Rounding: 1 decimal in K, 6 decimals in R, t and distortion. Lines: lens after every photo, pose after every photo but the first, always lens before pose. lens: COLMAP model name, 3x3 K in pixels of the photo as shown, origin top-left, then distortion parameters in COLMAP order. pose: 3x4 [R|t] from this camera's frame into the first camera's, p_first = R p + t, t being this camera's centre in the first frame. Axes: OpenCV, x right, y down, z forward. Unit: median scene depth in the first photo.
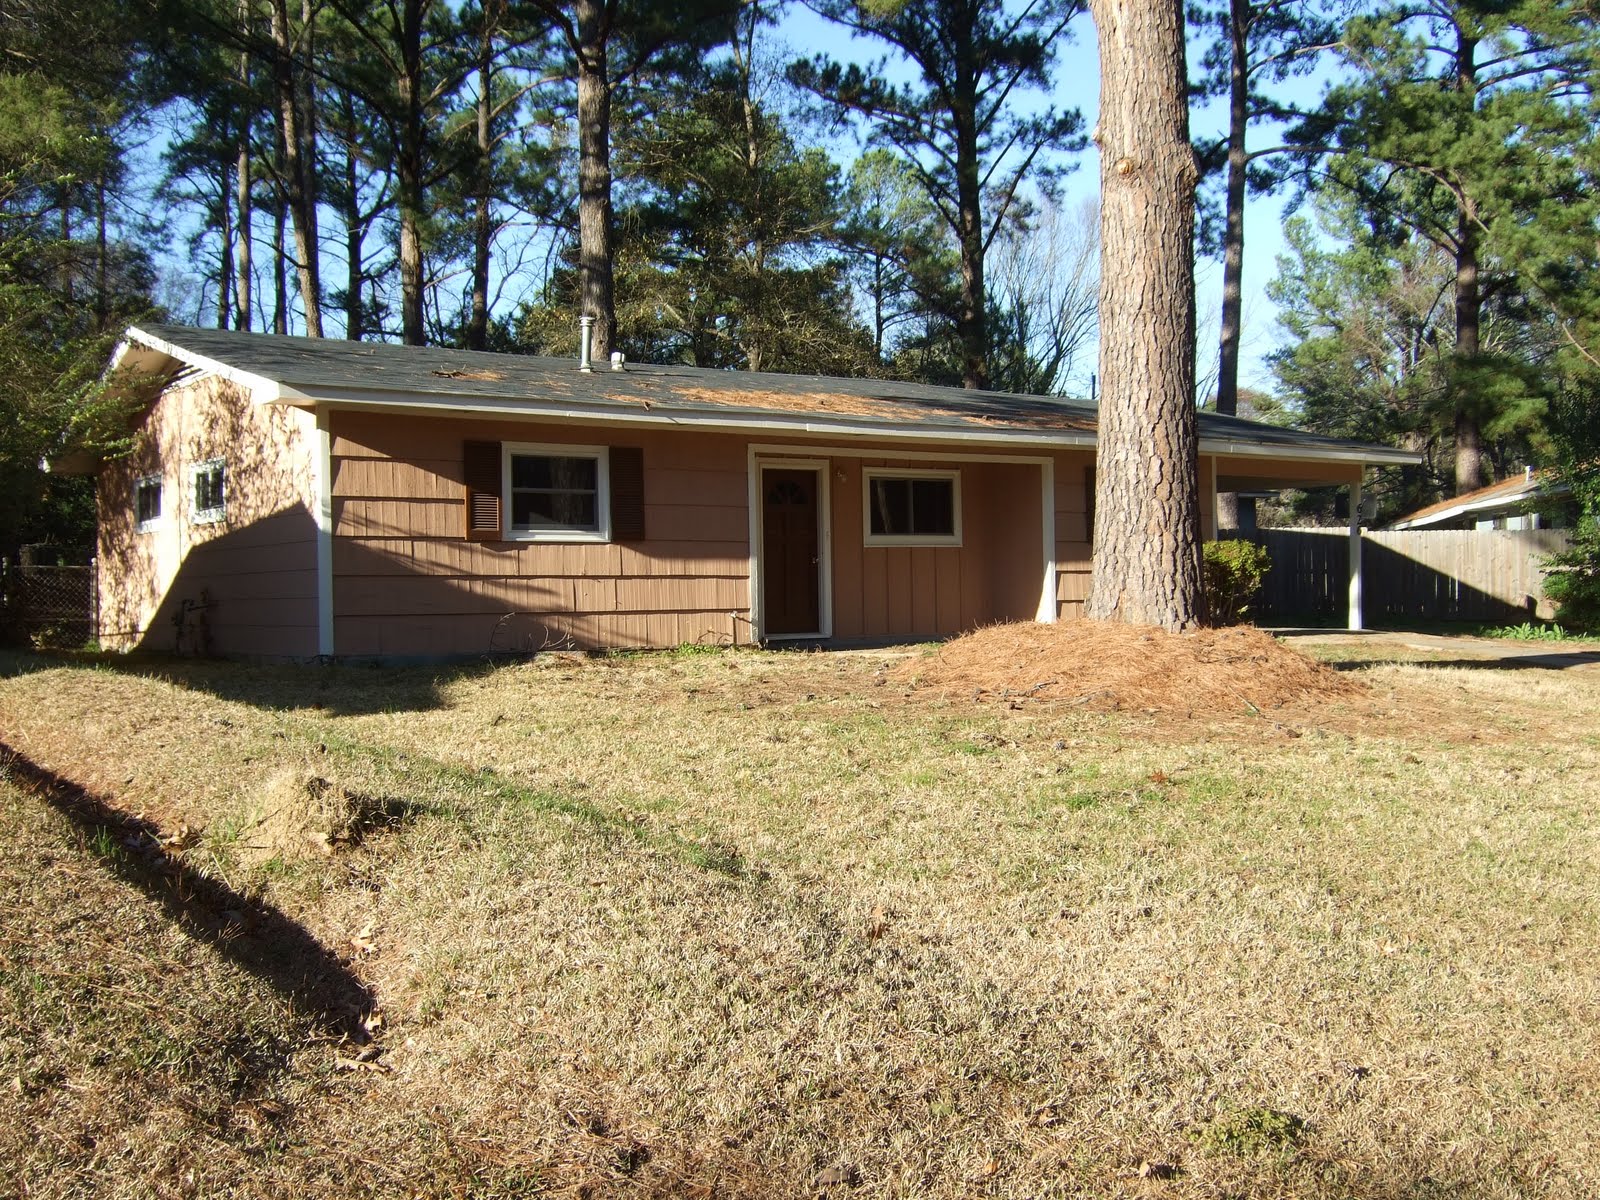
lens RADIAL K [[1672.1, 0, 800.0], [0, 1672.1, 600.0], [0, 0, 1]] dist [-0.061318, 0.050921]
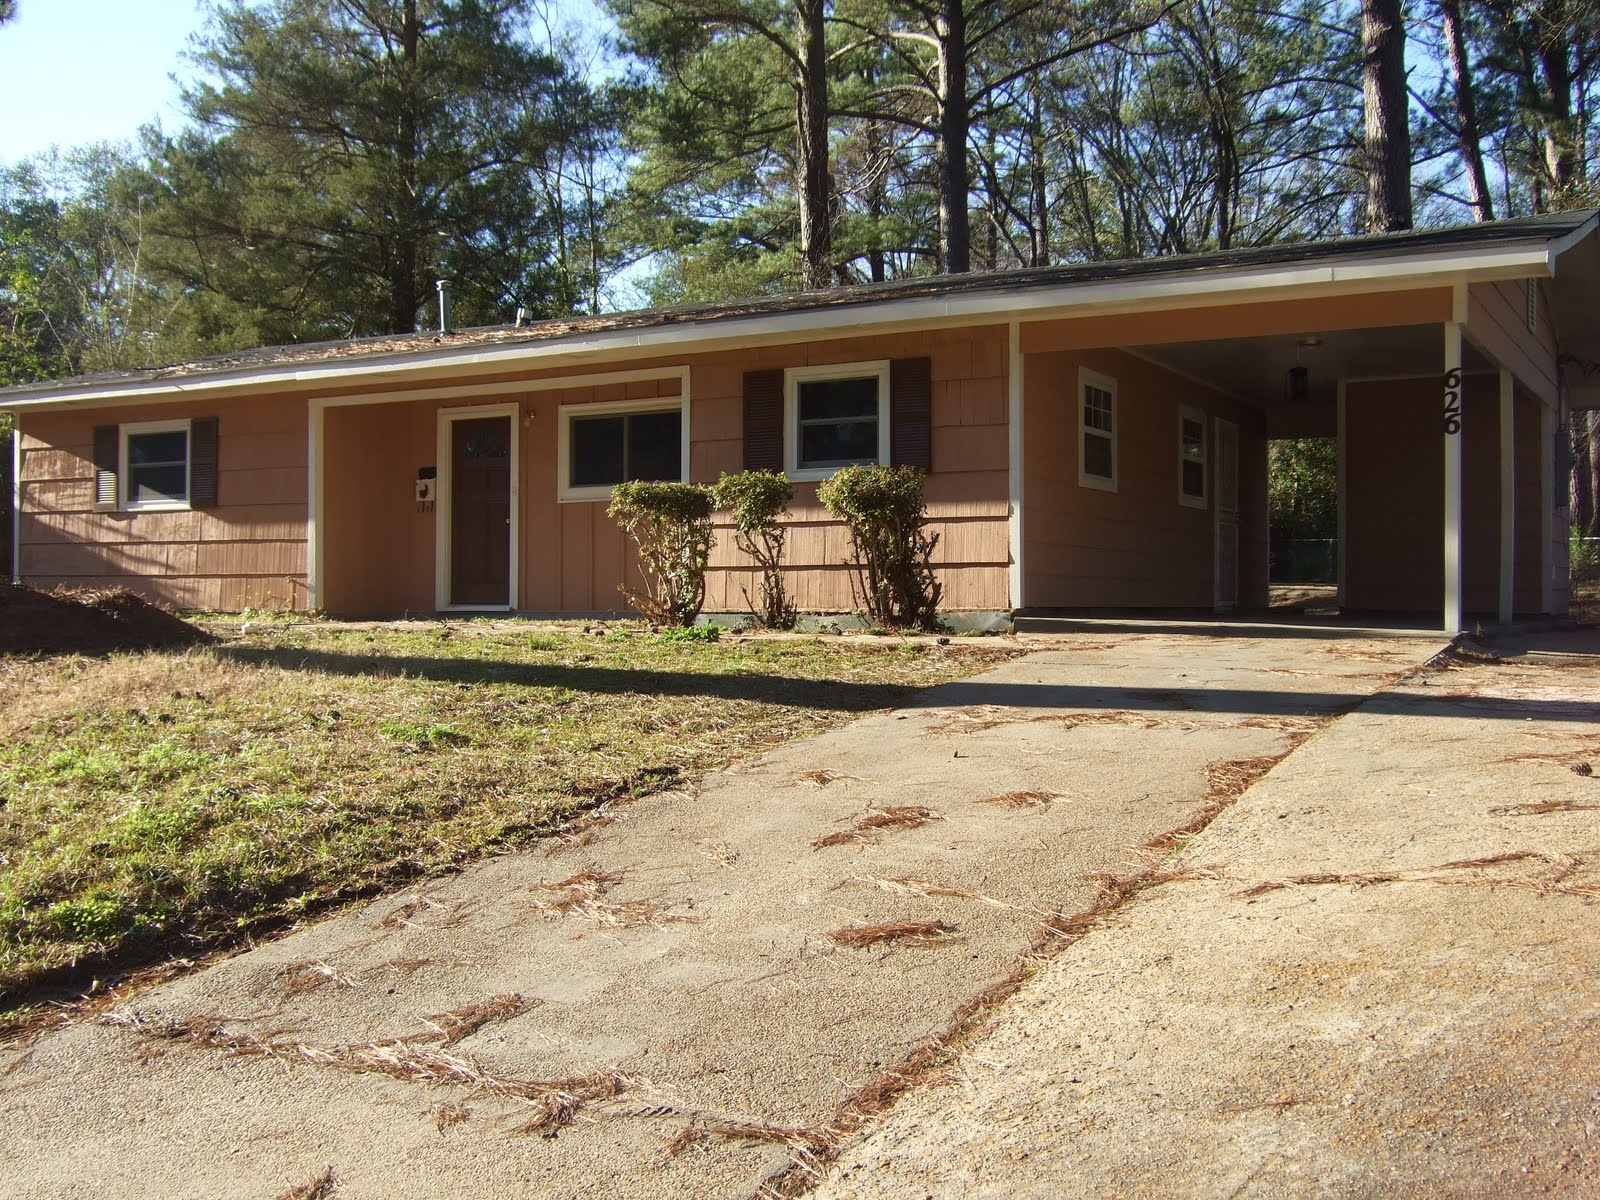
lens RADIAL K [[1672.1, 0, 800.0], [0, 1672.1, 600.0], [0, 0, 1]] dist [-0.061318, 0.050921]
pose [[0.413233, 0.016224, -0.910481, 0.948851], [-0.008522, 0.999866, 0.013949, 0.004305], [0.910586, 0.001995, 0.413316, 0.870630]]
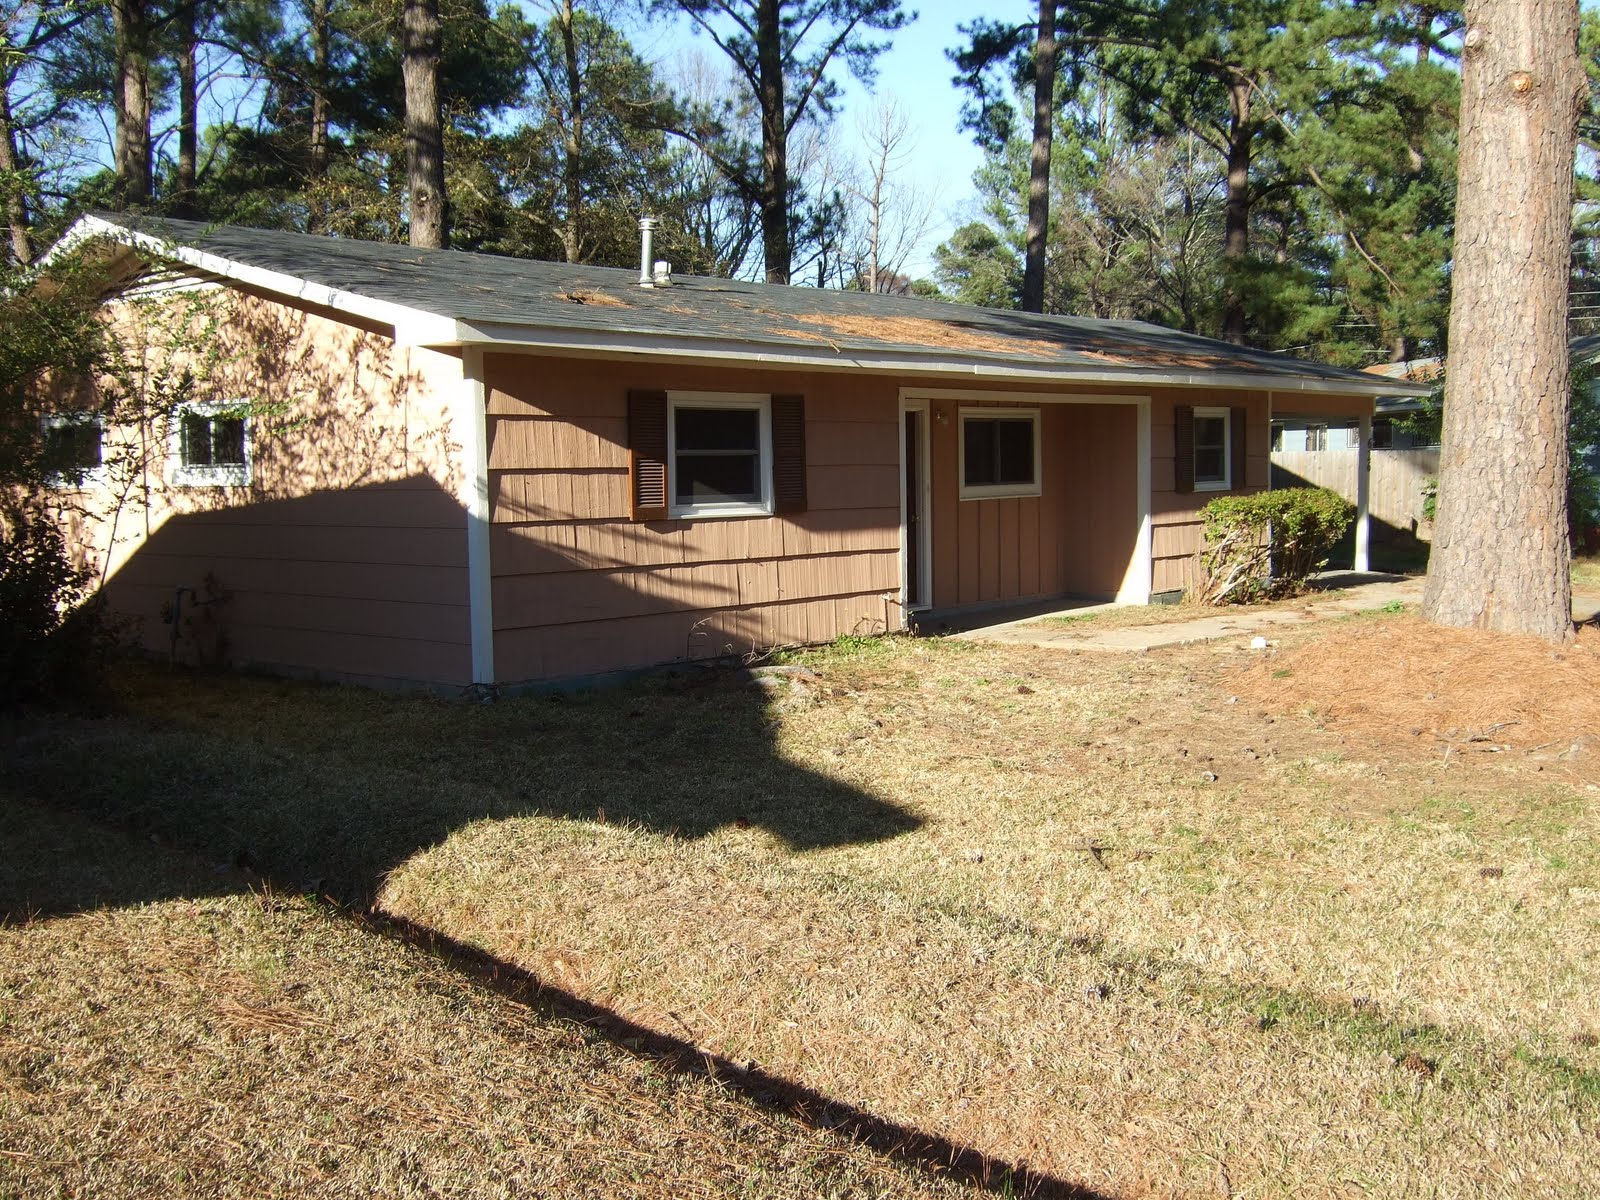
lens RADIAL K [[1672.1, 0, 800.0], [0, 1672.1, 600.0], [0, 0, 1]] dist [-0.061318, 0.050921]
pose [[0.973052, -0.017647, 0.229910, -0.270752], [0.000289, 0.997160, 0.075314, -0.051653], [-0.230586, -0.073218, 0.970293, 0.209221]]
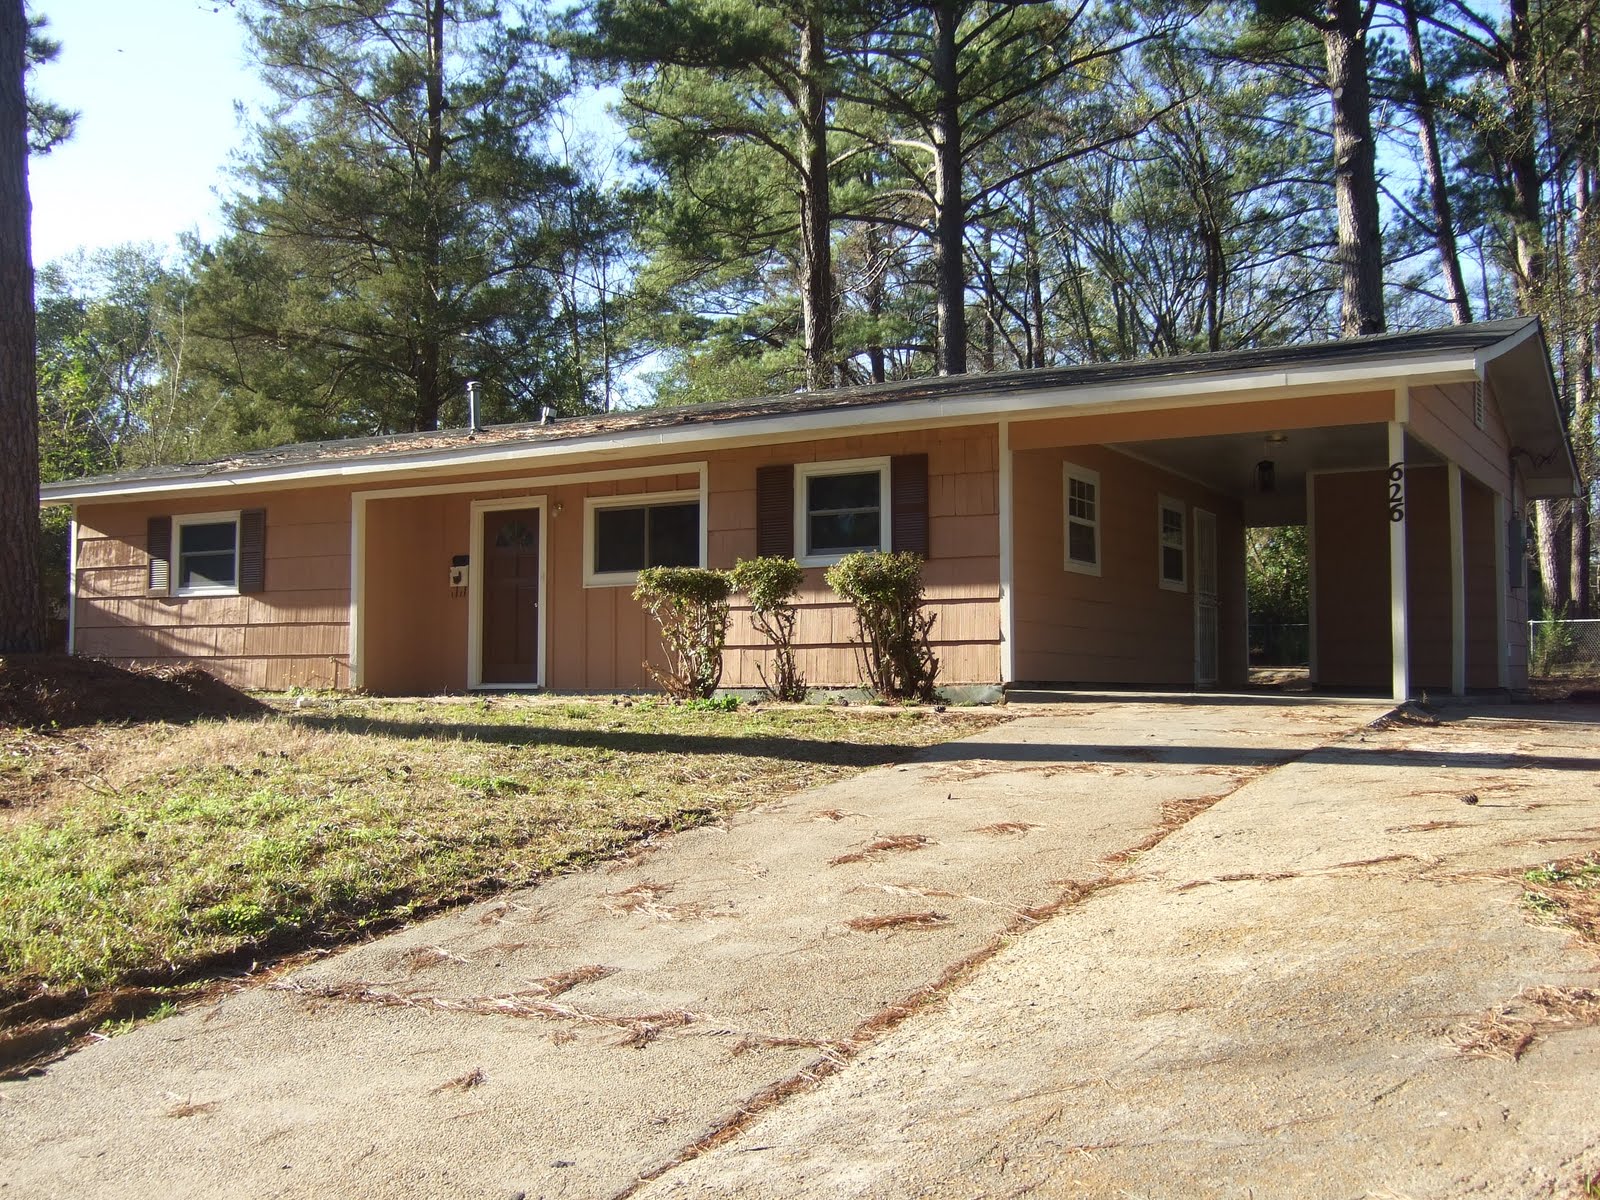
lens RADIAL K [[1672.1, 0, 800.0], [0, 1672.1, 600.0], [0, 0, 1]] dist [-0.061318, 0.050921]
pose [[0.412577, -0.033588, -0.910303, 1.011830], [-0.006040, 0.999197, -0.039606, 0.010503], [0.910903, 0.021839, 0.412043, 0.837610]]
